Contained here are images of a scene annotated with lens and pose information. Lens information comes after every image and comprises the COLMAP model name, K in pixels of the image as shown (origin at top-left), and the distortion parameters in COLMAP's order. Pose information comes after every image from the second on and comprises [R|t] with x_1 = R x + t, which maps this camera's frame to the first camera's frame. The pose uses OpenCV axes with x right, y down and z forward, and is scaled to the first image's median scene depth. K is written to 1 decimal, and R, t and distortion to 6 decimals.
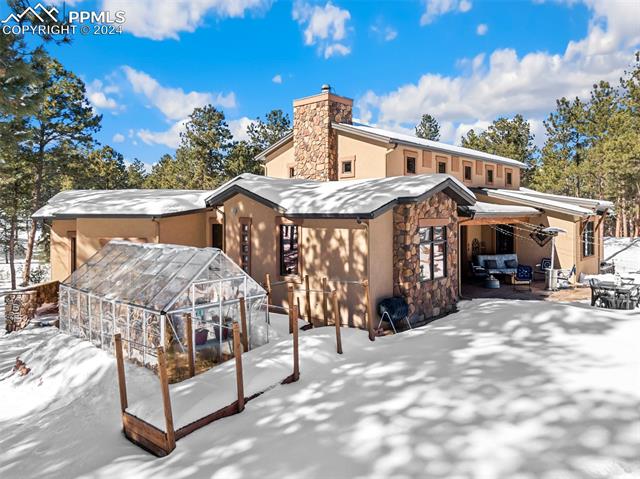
lens RADIAL K [[457.7, 0, 320.0], [0, 457.7, 239.5], [0, 0, 1]] dist [0.003062, -0.000634]
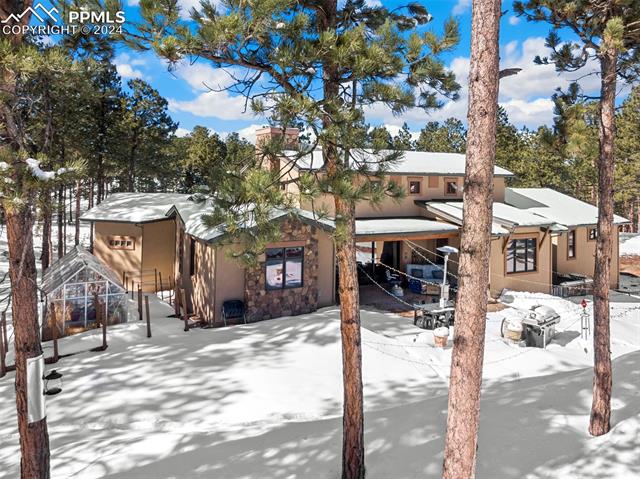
lens RADIAL K [[477.3, 0, 320.0], [0, 477.3, 239.5], [0, 0, 1]] dist [0.042691, -0.000843]
pose [[0.941169, 0.056793, -0.333130, 1.309564], [-0.032631, 0.996444, 0.077687, -0.263934], [0.336357, -0.062246, 0.939675, -0.369570]]
